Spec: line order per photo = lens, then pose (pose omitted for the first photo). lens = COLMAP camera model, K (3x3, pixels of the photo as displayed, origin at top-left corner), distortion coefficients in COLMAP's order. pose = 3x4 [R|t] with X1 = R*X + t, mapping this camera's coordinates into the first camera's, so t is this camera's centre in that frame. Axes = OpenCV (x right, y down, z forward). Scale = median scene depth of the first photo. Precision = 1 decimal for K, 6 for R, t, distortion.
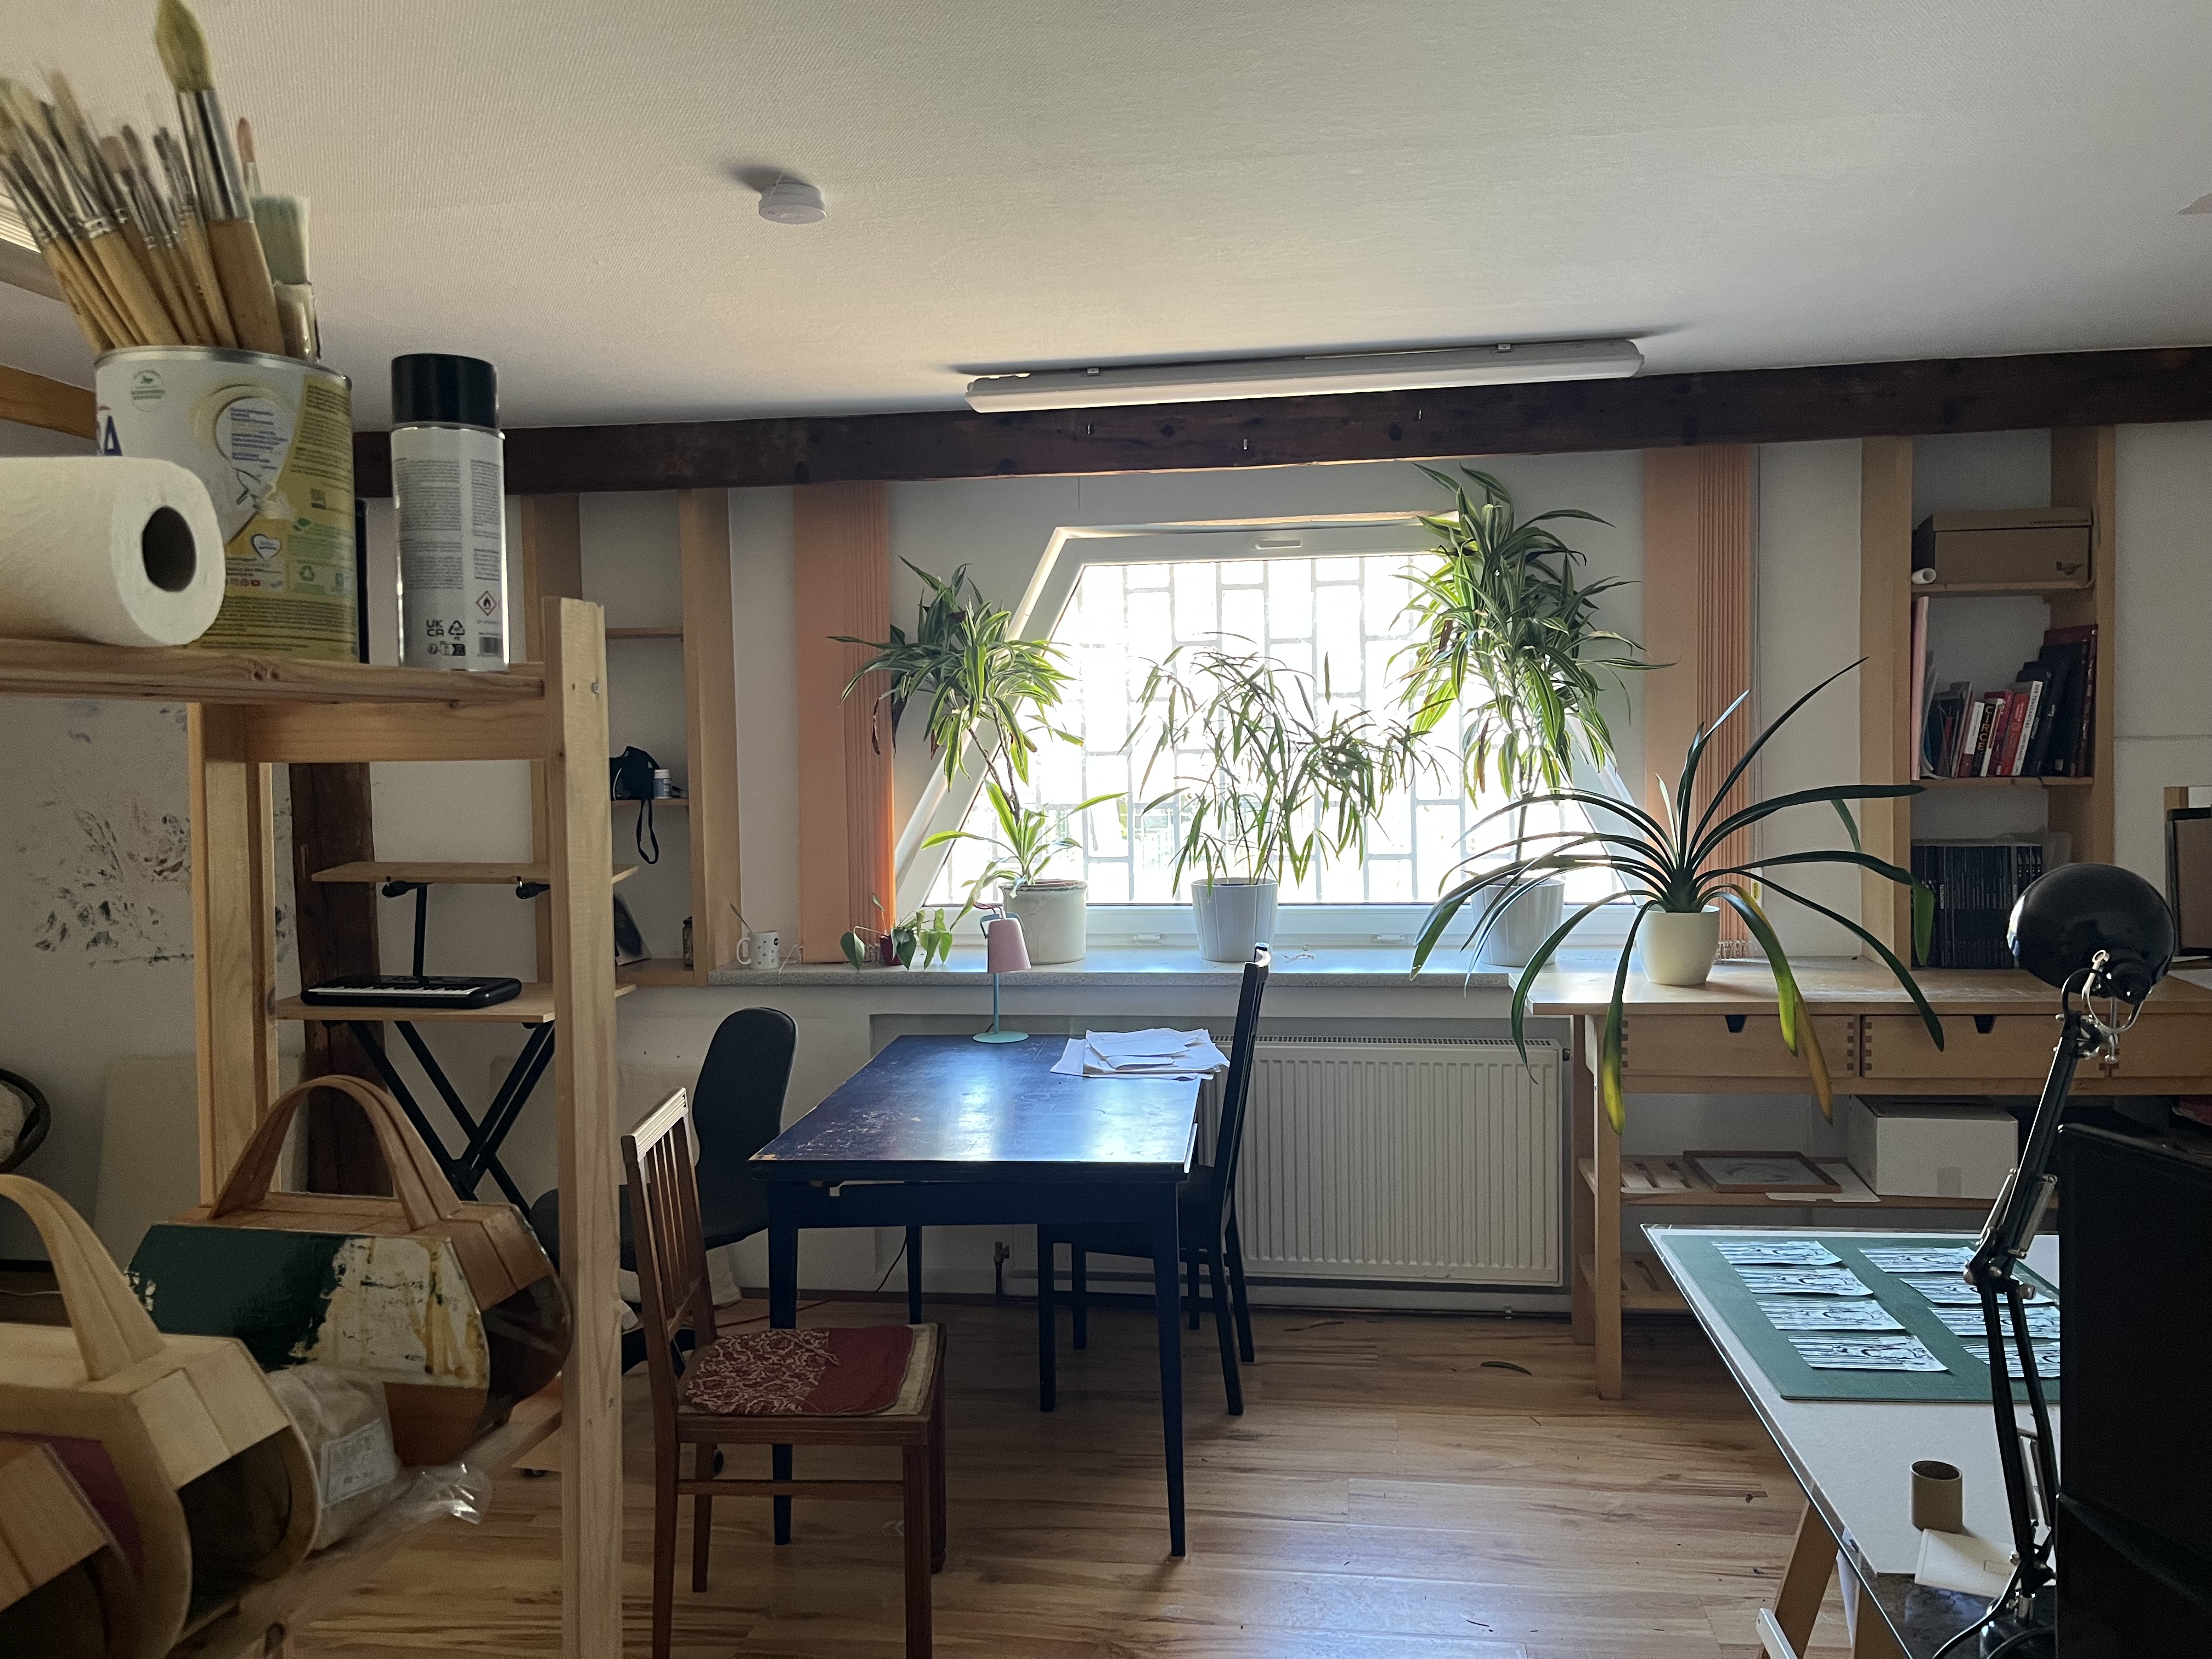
lens RADIAL K [[1683.8, 0, 1100.3], [0, 1683.8, 819.3], [0, 0, 1]] dist [0.039261, -0.040818]
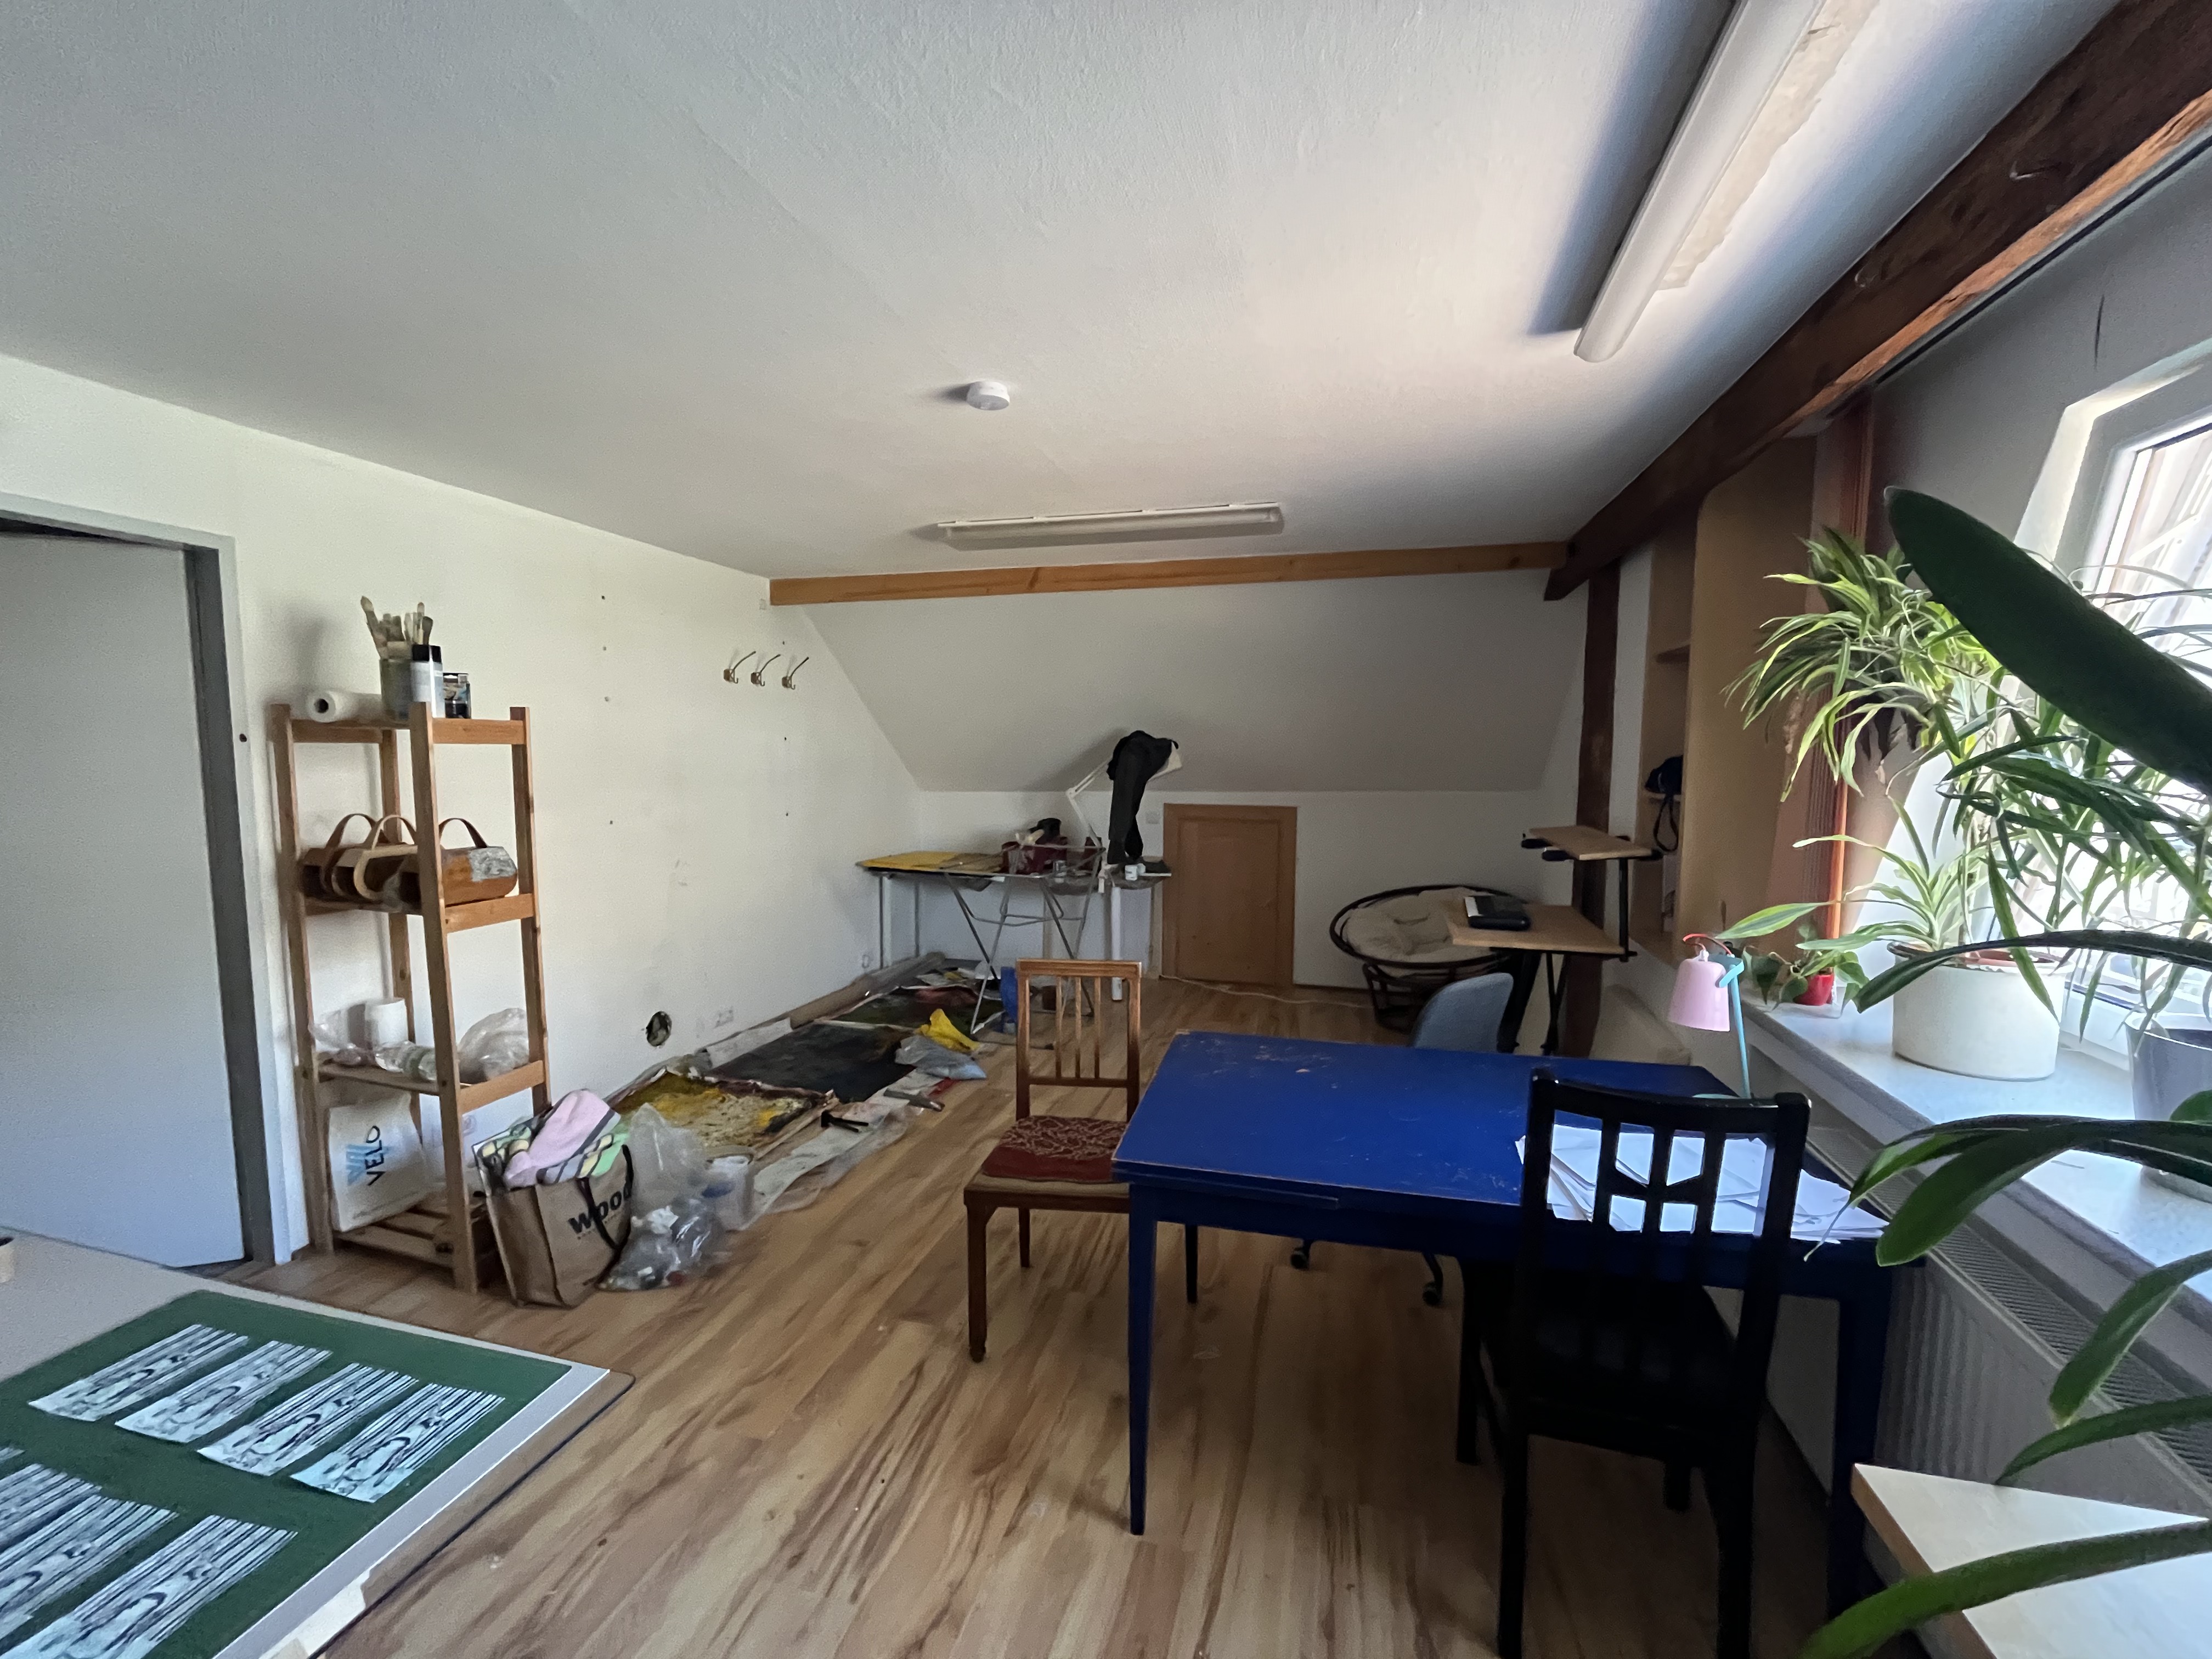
lens RADIAL K [[909.7, 0, 1115.0], [0, 909.7, 831.7], [0, 0, 1]] dist [0.000520, -0.000104]
pose [[-0.139688, 0.100026, -0.985130, 0.547399], [-0.041326, 0.993429, 0.106728, -0.049554], [0.989333, 0.055620, -0.134637, 1.022188]]
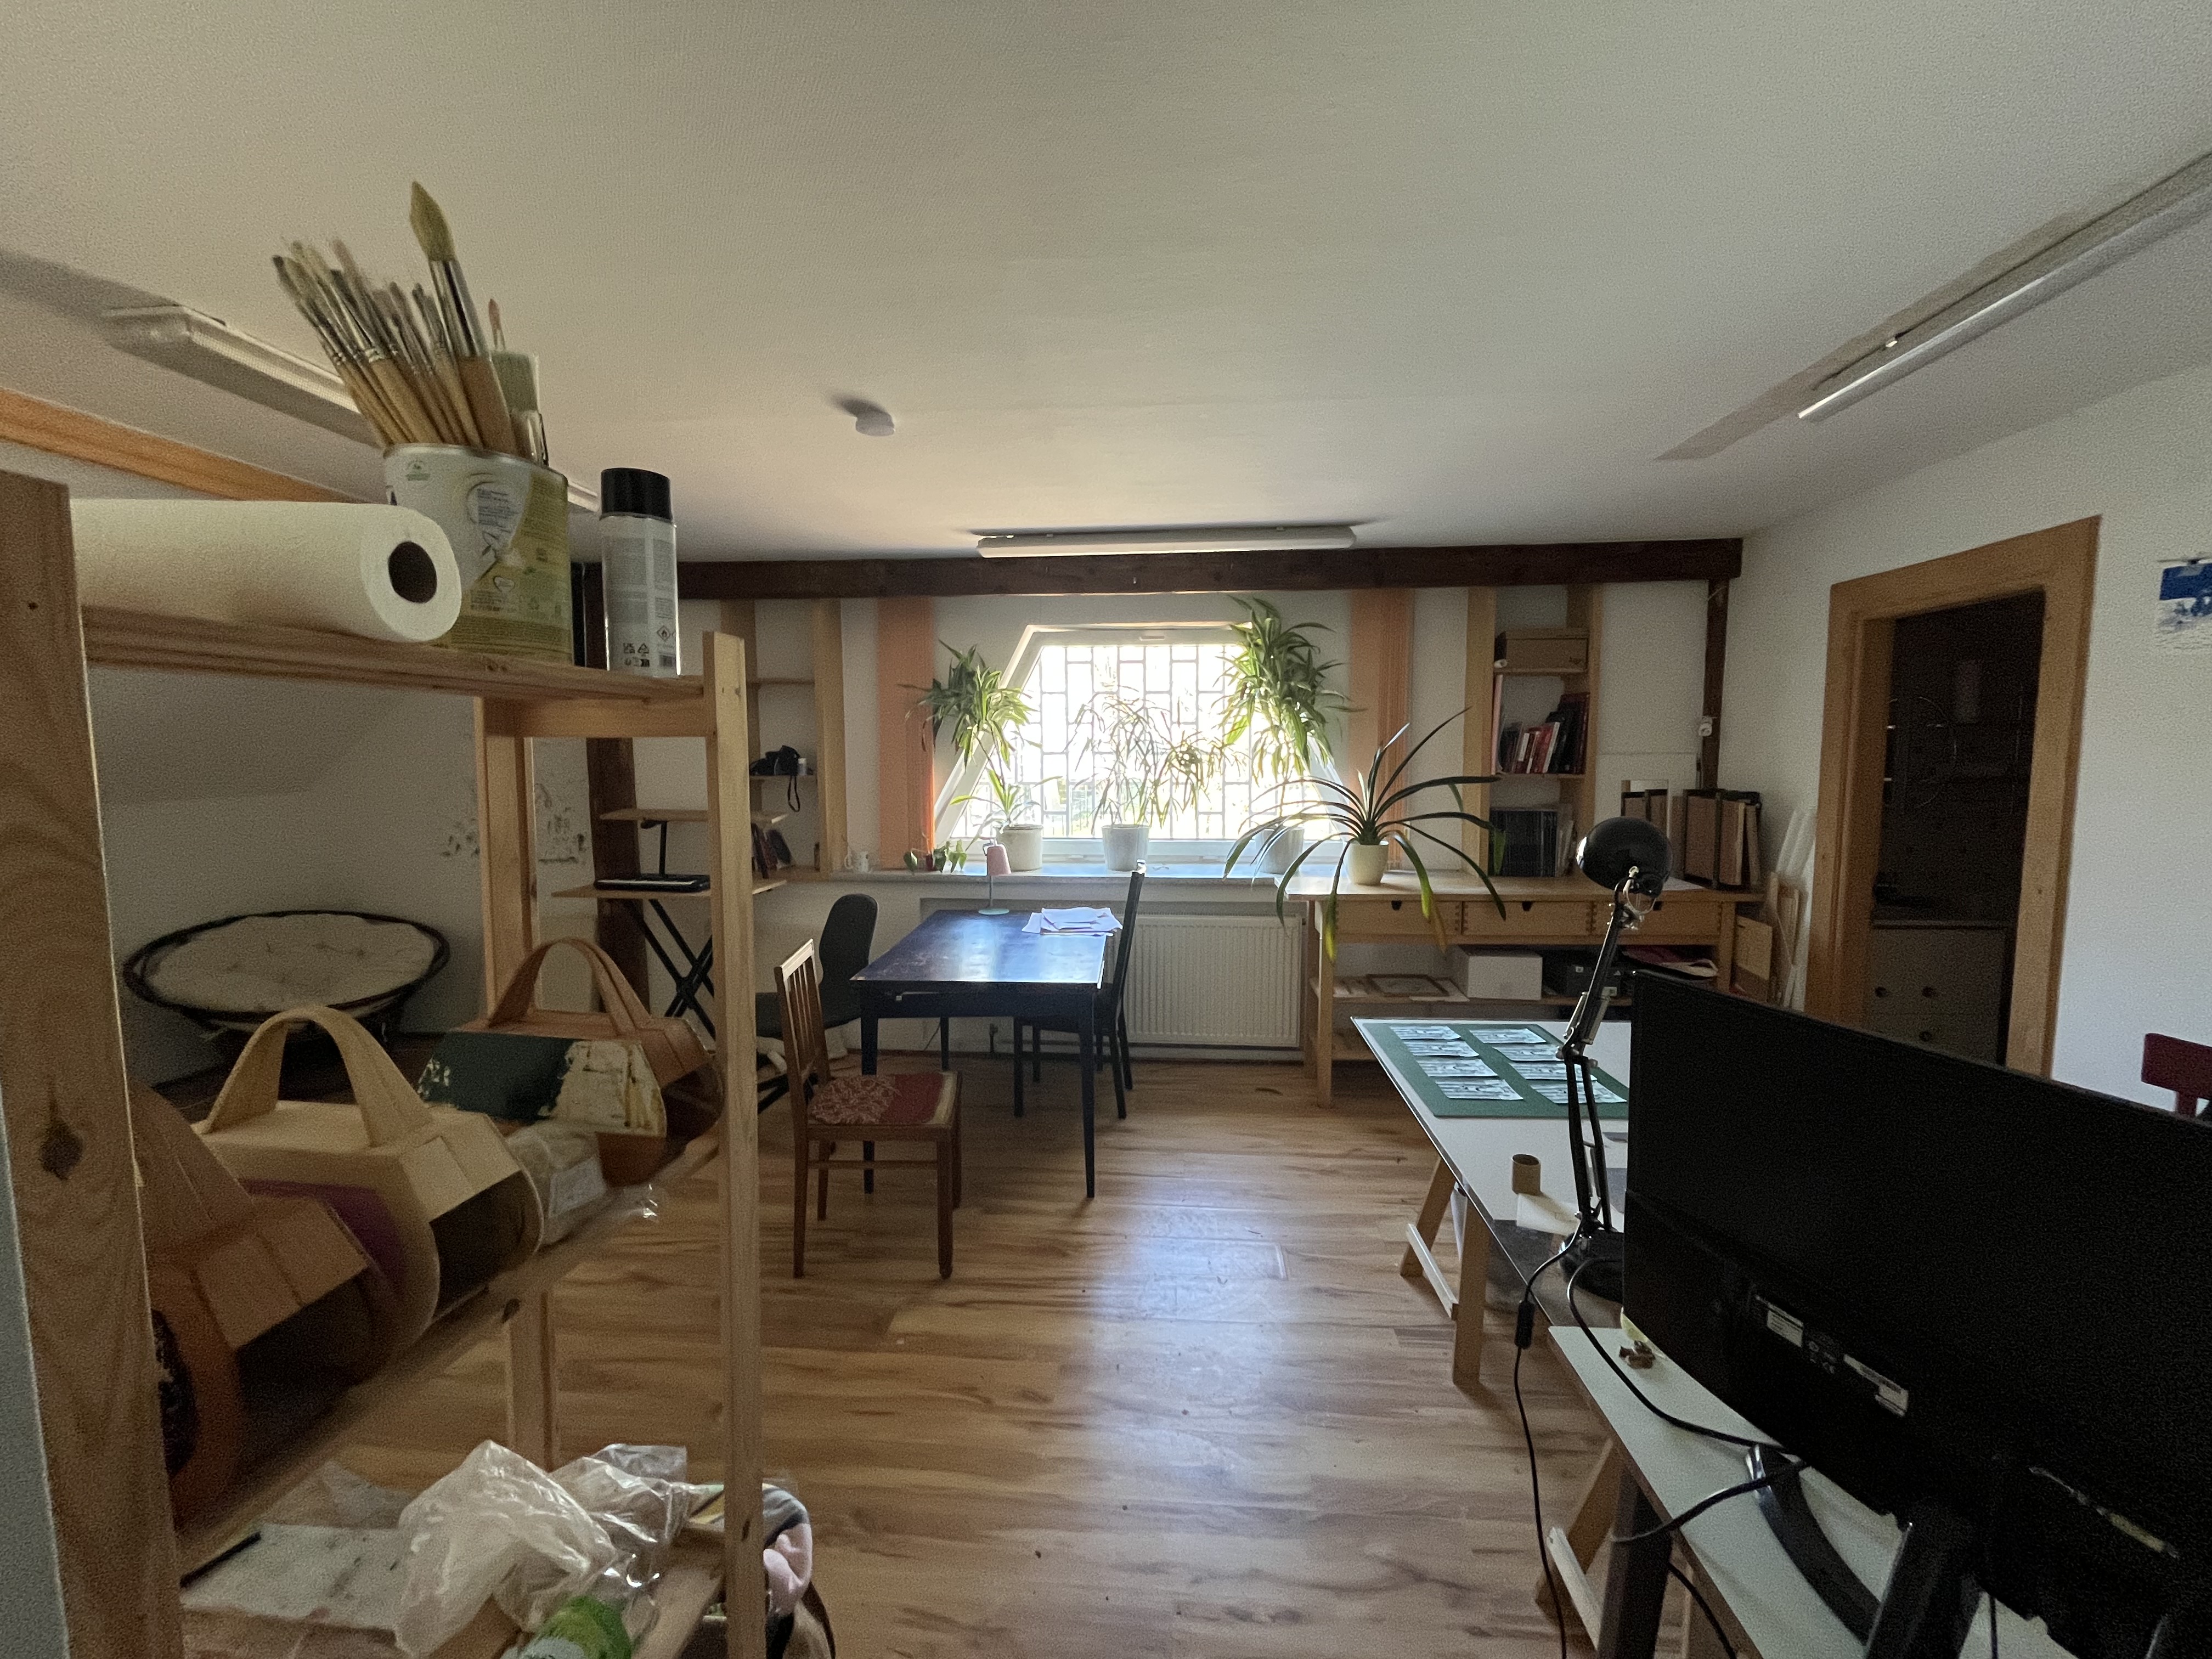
lens RADIAL K [[909.7, 0, 1100.6], [0, 909.7, 829.4], [0, 0, 1]] dist [0.000520, -0.000104]
pose [[0.998275, 0.010888, 0.057688, -0.003676], [-0.013180, 0.999132, 0.039504, 0.004300], [-0.057208, -0.040196, 0.997553, 0.047130]]
